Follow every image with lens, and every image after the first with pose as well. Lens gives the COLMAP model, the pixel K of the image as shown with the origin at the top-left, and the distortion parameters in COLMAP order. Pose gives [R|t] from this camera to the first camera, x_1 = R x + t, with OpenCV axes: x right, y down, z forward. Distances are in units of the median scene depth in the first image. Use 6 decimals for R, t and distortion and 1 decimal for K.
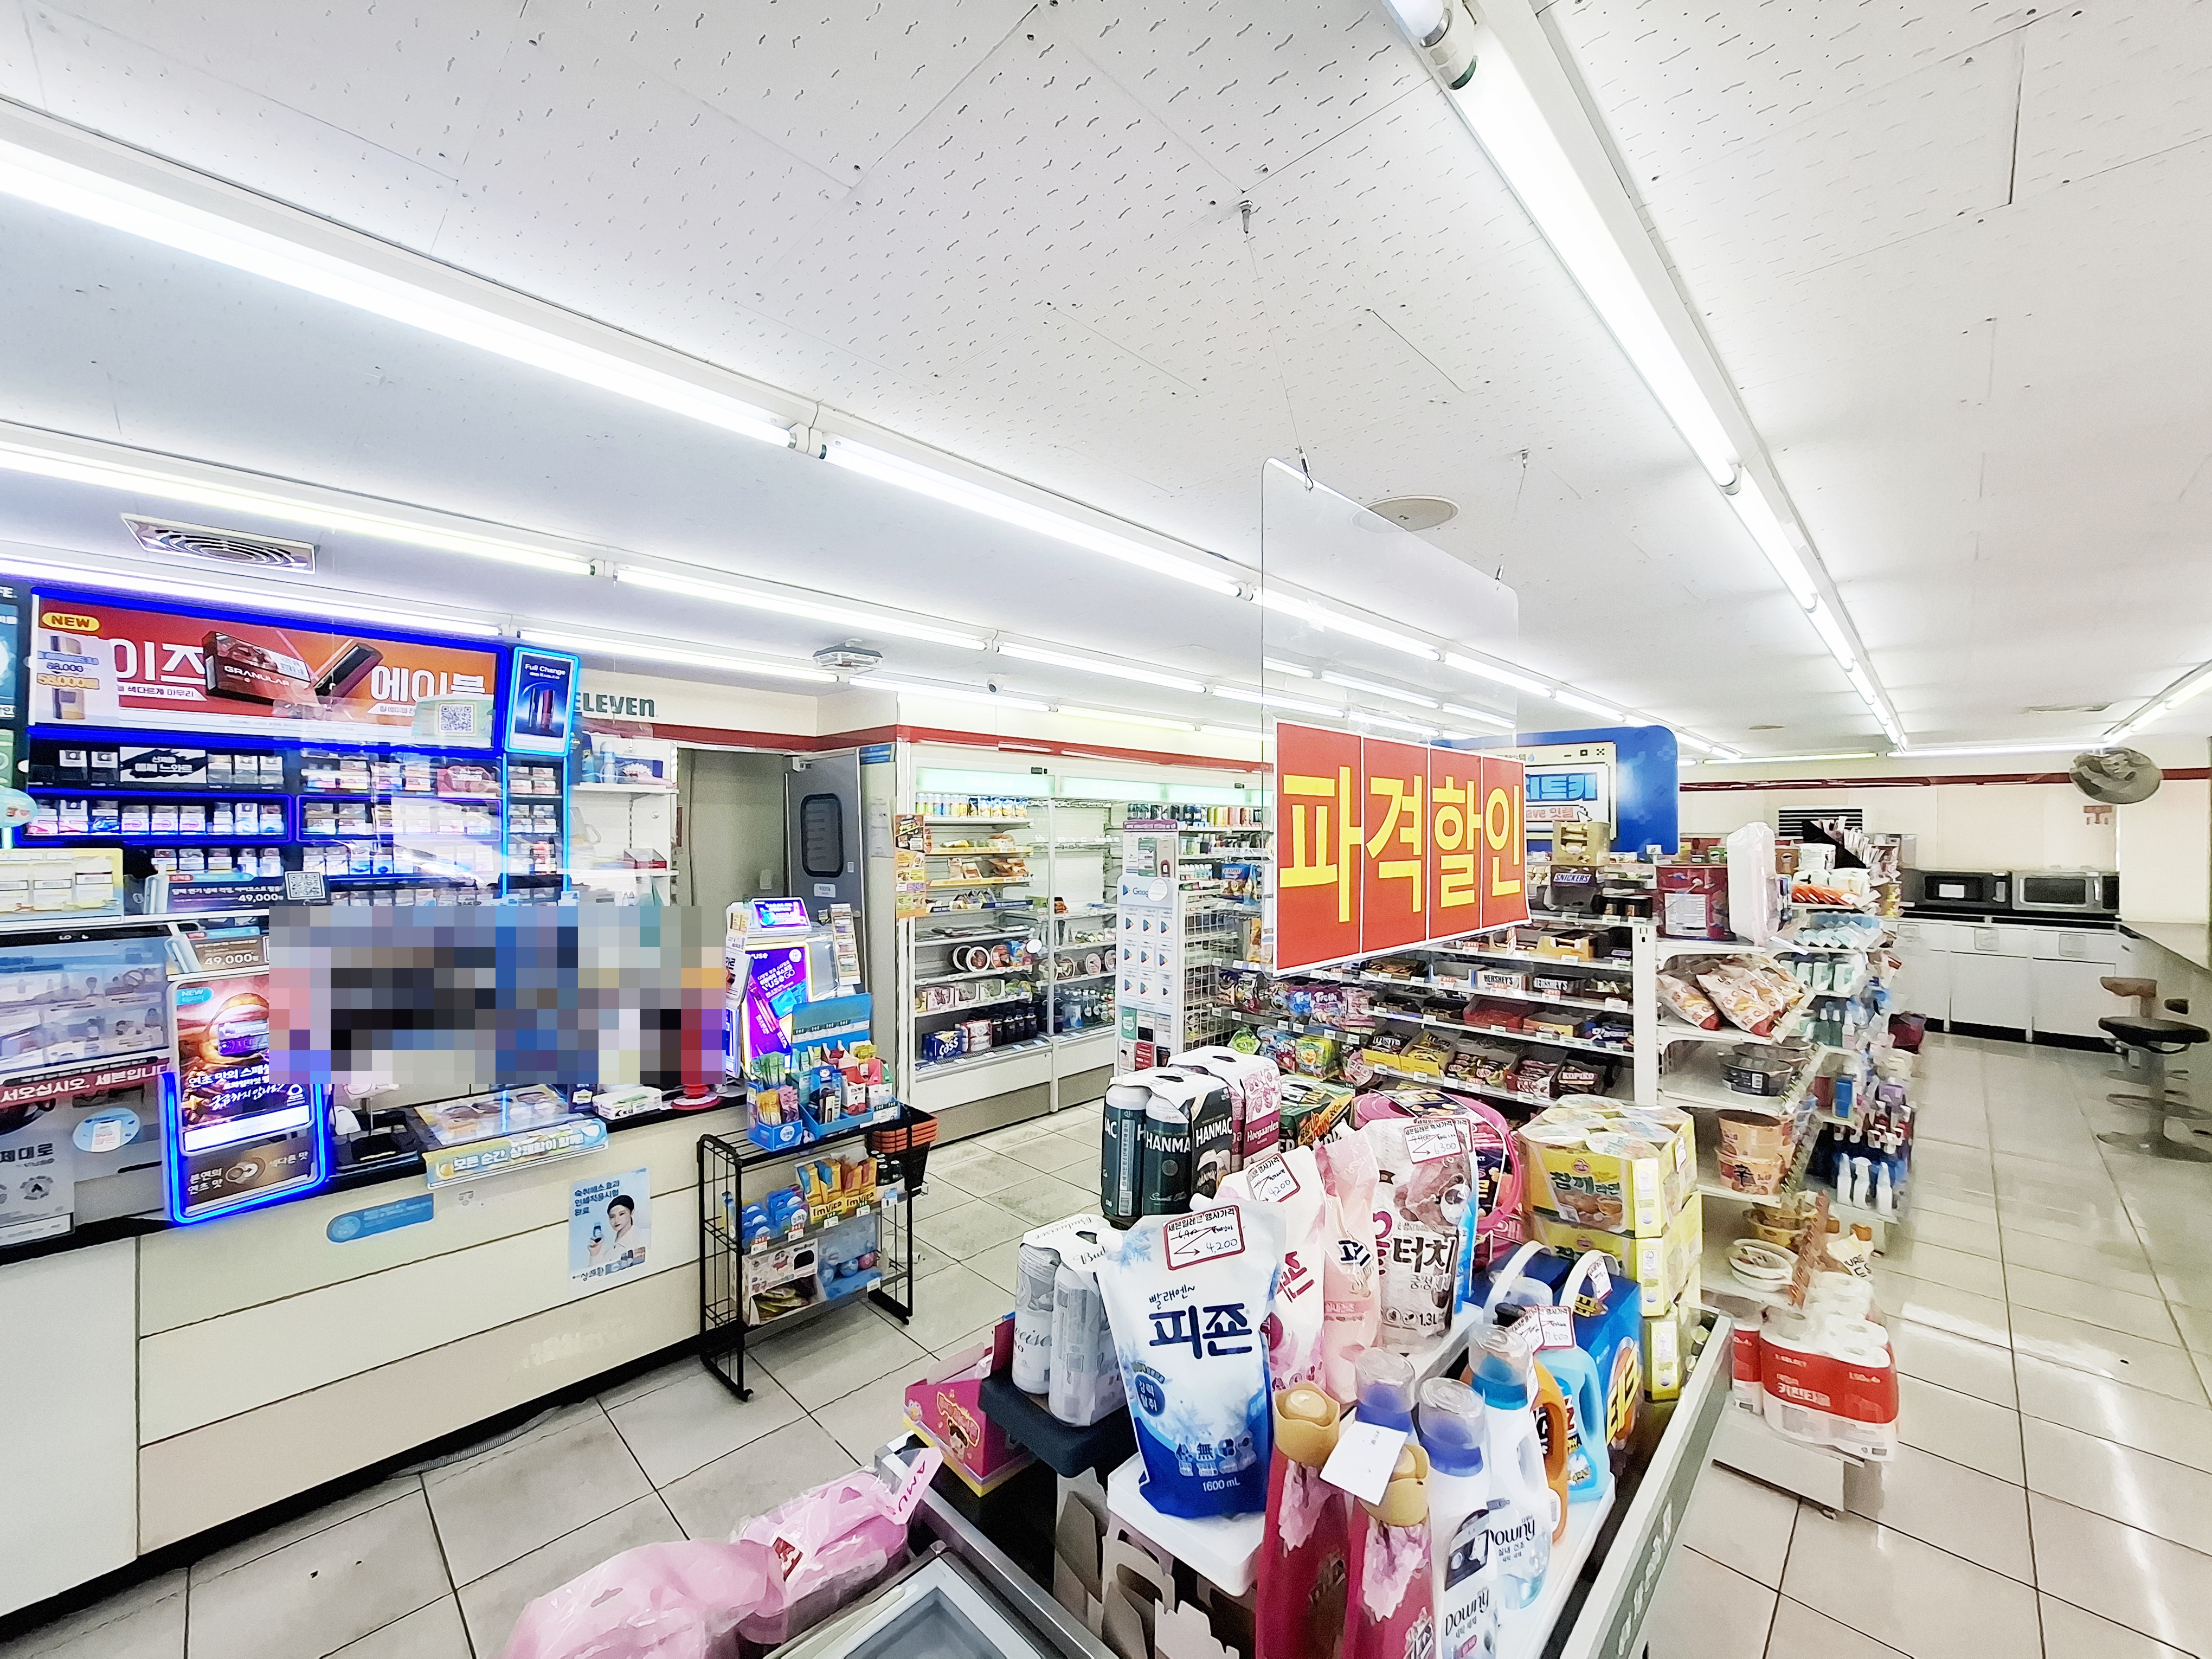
lens RADIAL K [[873.6, 0, 1098.3], [0, 873.6, 833.1], [0, 0, 1]] dist [-0.011020, 0.004871]
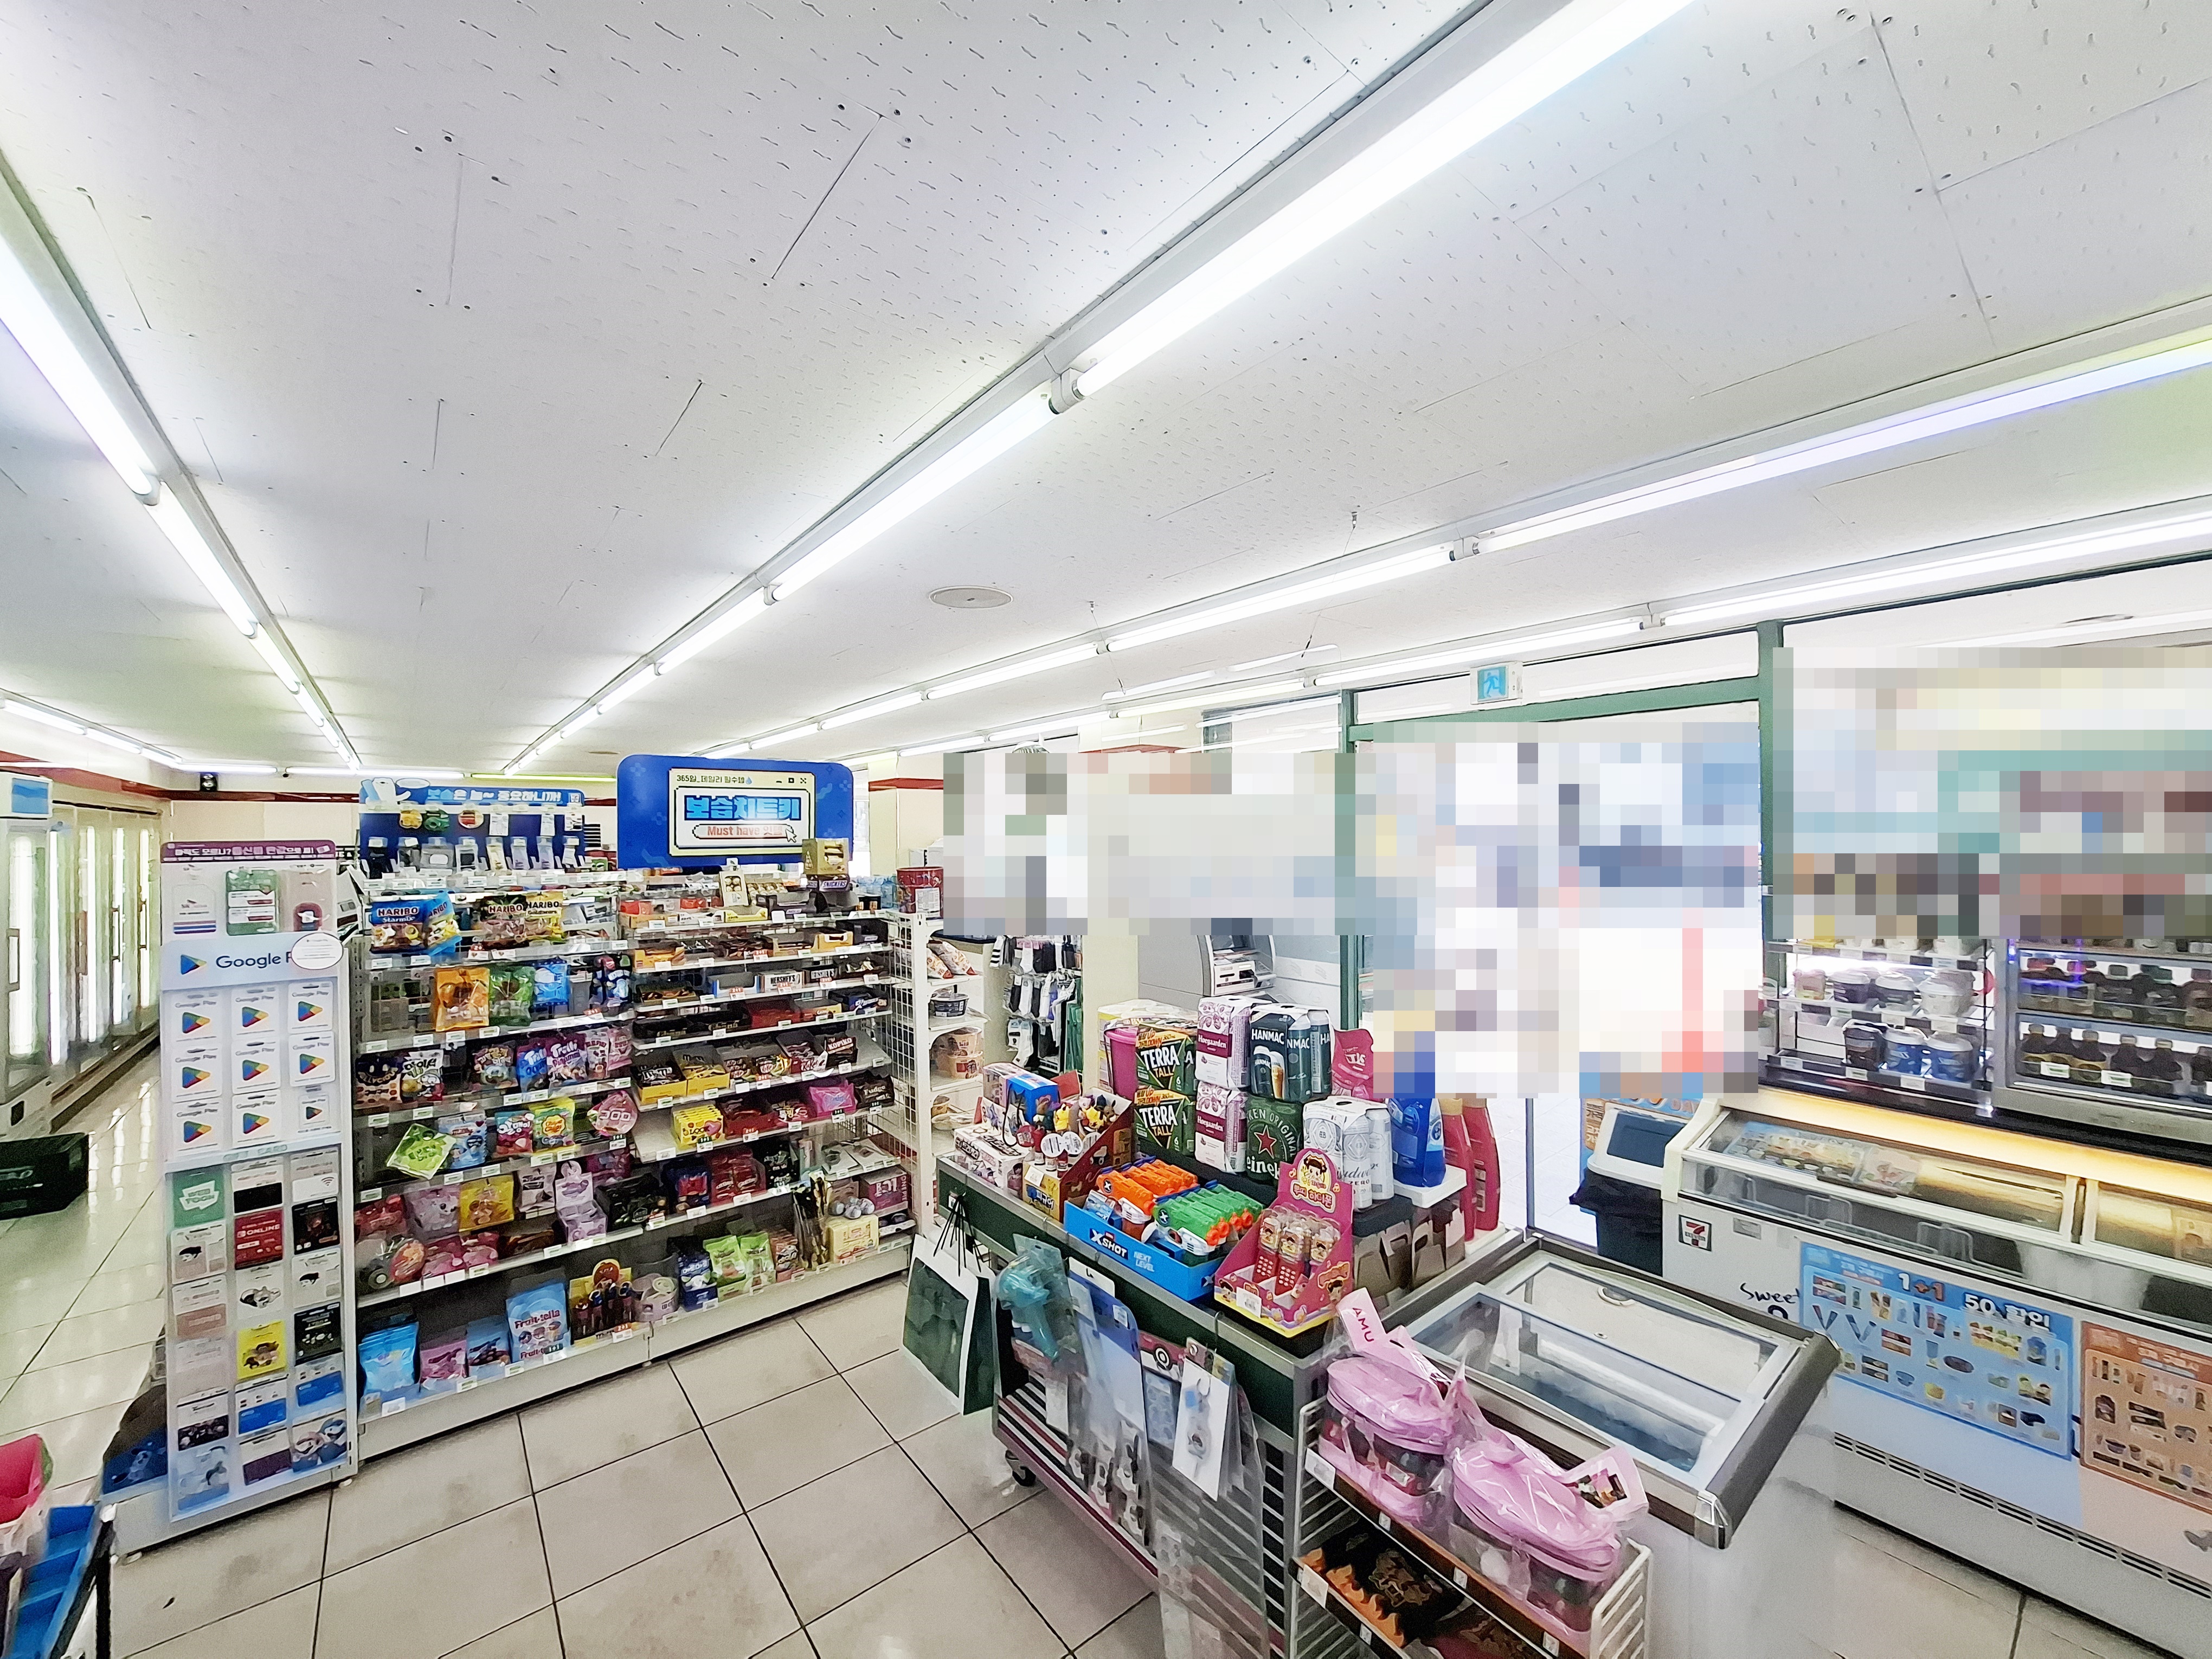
lens RADIAL K [[873.6, 0, 1098.3], [0, 873.6, 833.1], [0, 0, 1]] dist [-0.011020, 0.004871]
pose [[0.123675, -0.002191, 0.992320, -0.581199], [0.014106, 0.999900, 0.000450, -0.014687], [-0.992222, 0.013942, 0.123694, 0.438222]]
